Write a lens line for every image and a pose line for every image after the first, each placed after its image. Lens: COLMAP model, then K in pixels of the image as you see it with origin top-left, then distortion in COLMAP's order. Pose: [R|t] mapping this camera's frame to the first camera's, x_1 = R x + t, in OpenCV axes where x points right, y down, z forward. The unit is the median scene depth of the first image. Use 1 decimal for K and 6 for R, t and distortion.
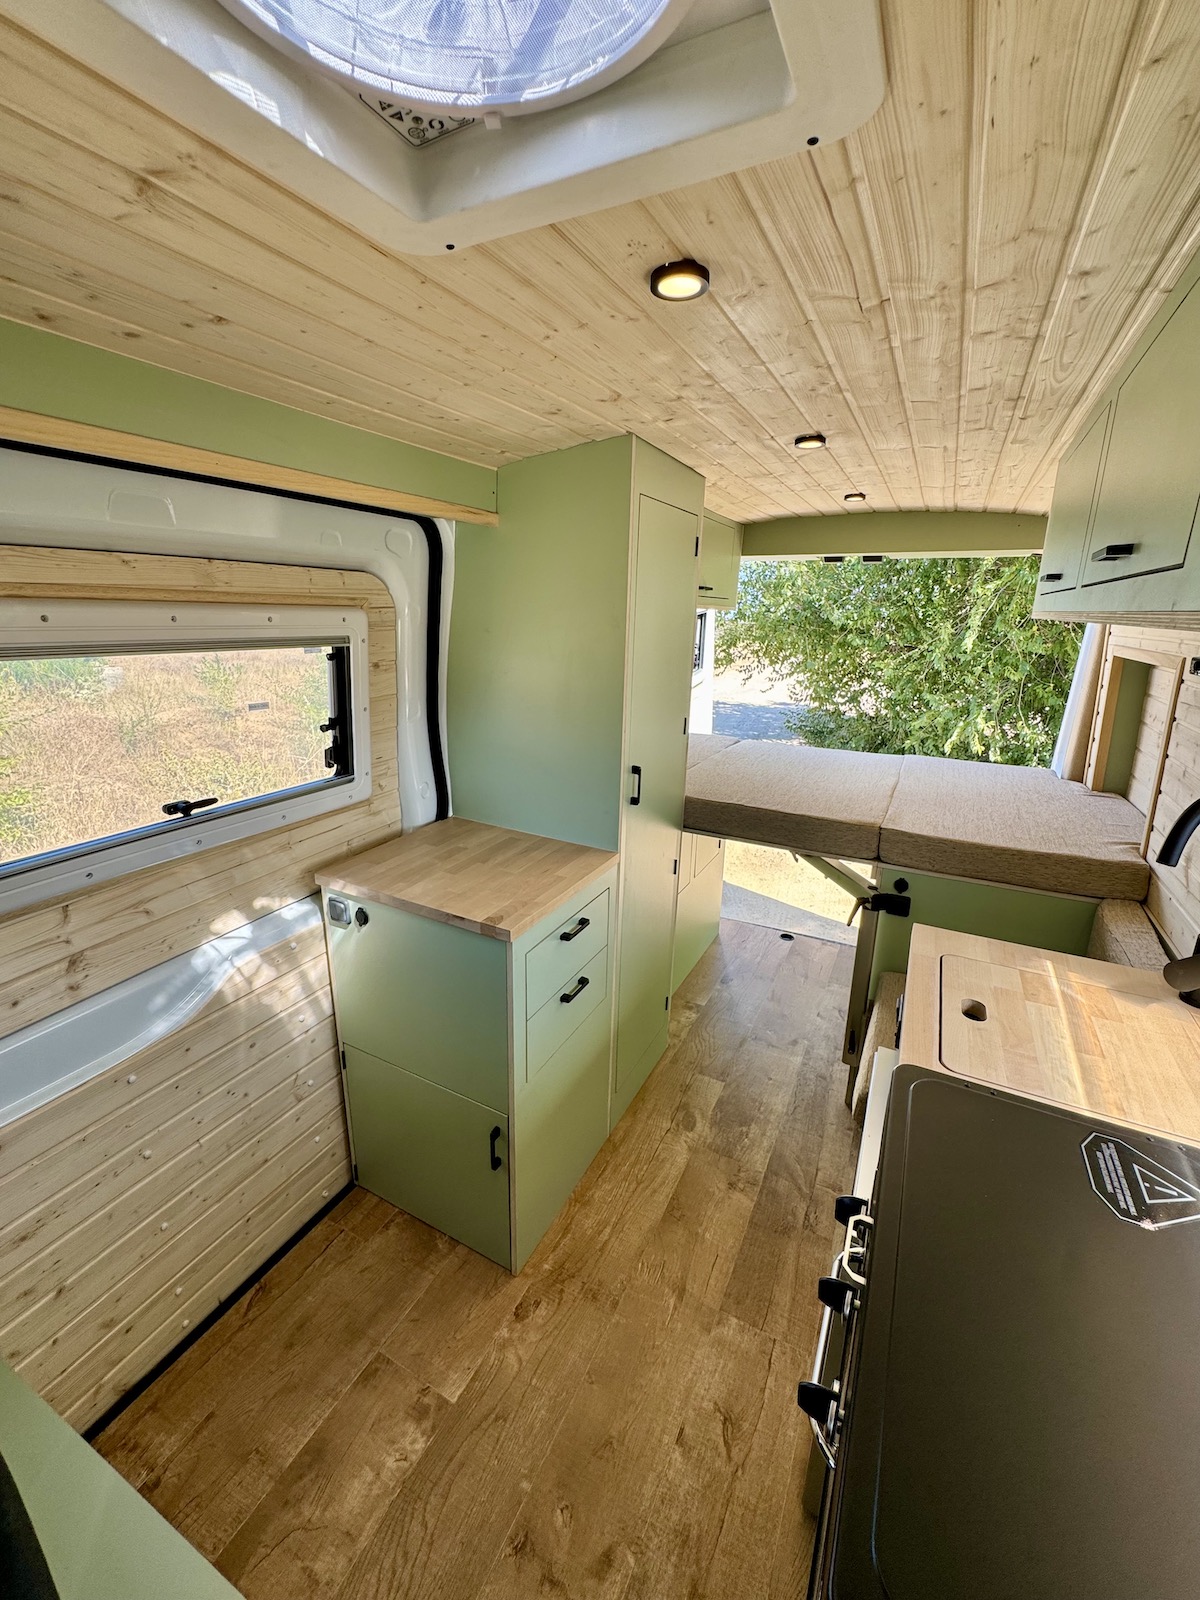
lens RADIAL K [[643.6, 0, 584.7], [0, 643.6, 797.9], [0, 0, 1]] dist [-0.003312, 0.001107]
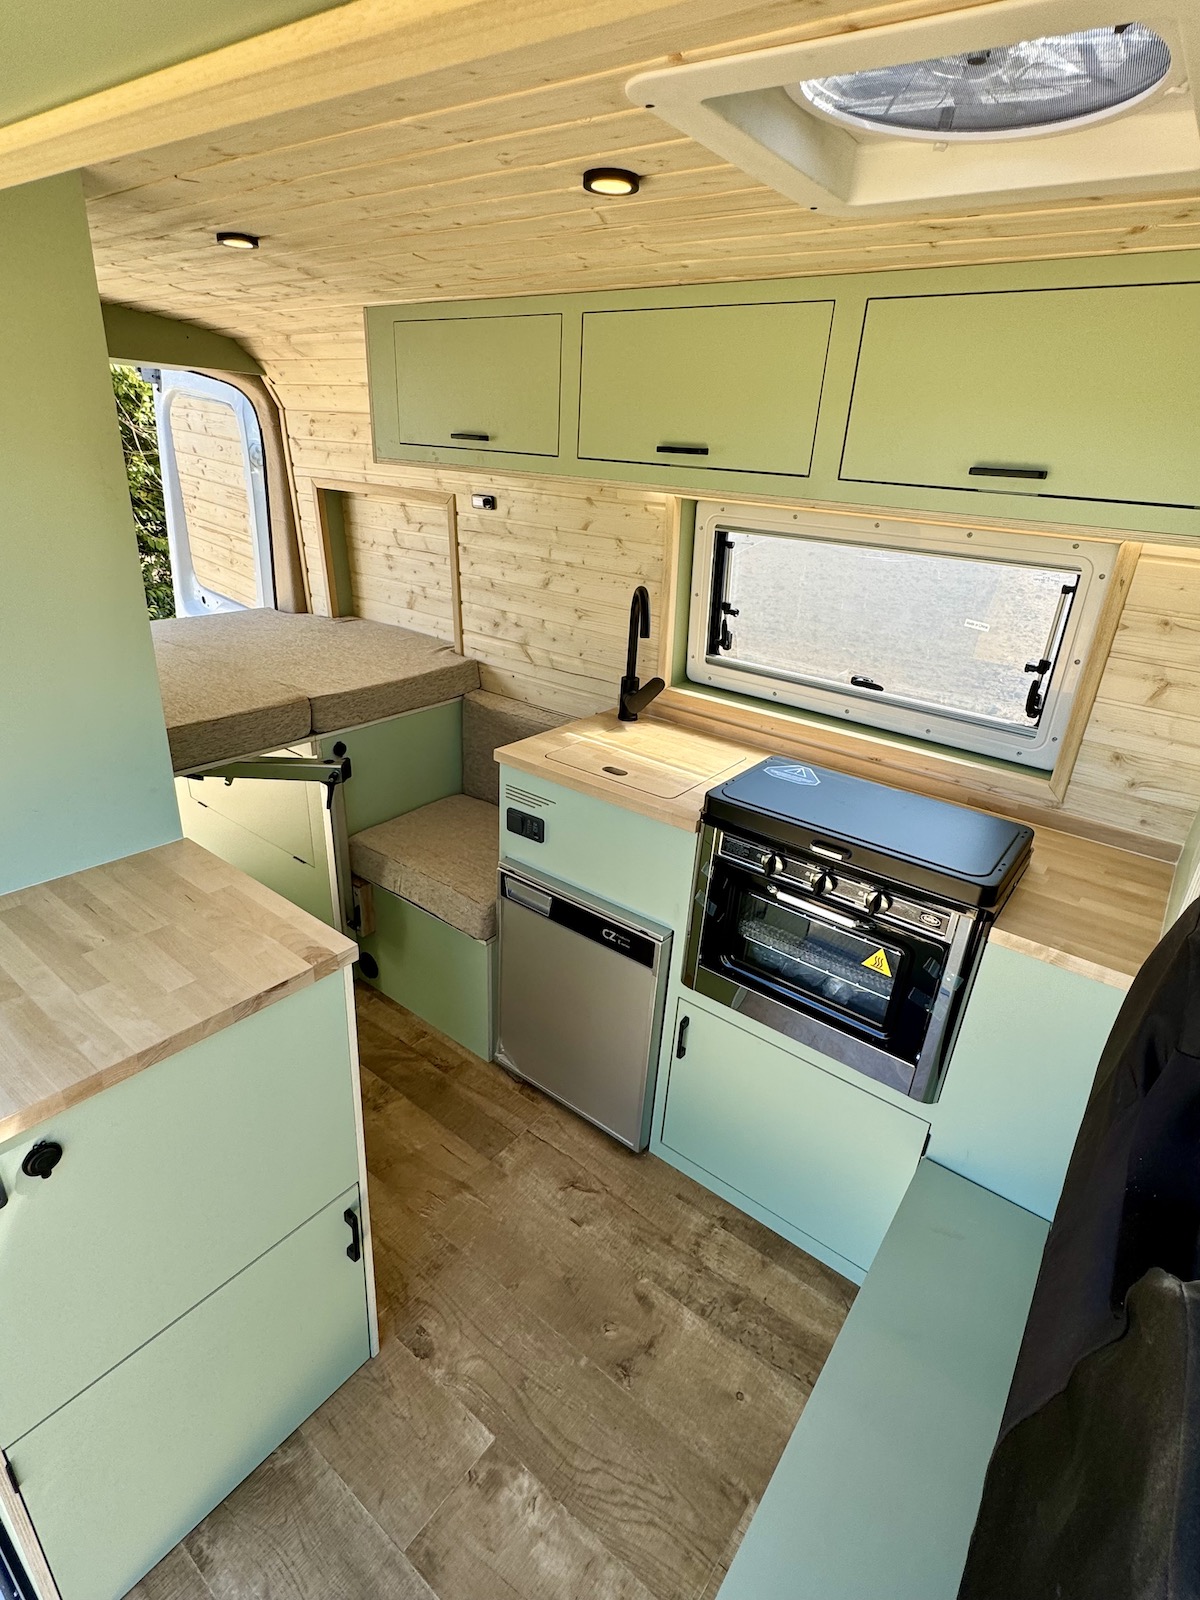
lens RADIAL K [[812.5, 0, 594.1], [0, 812.5, 809.9], [0, 0, 1]] dist [-0.008508, 0.005337]
pose [[0.169510, -0.407941, 0.897135, -0.816958], [0.227416, 0.901932, 0.367153, -0.201271], [-0.958931, 0.141787, 0.245659, 0.476977]]
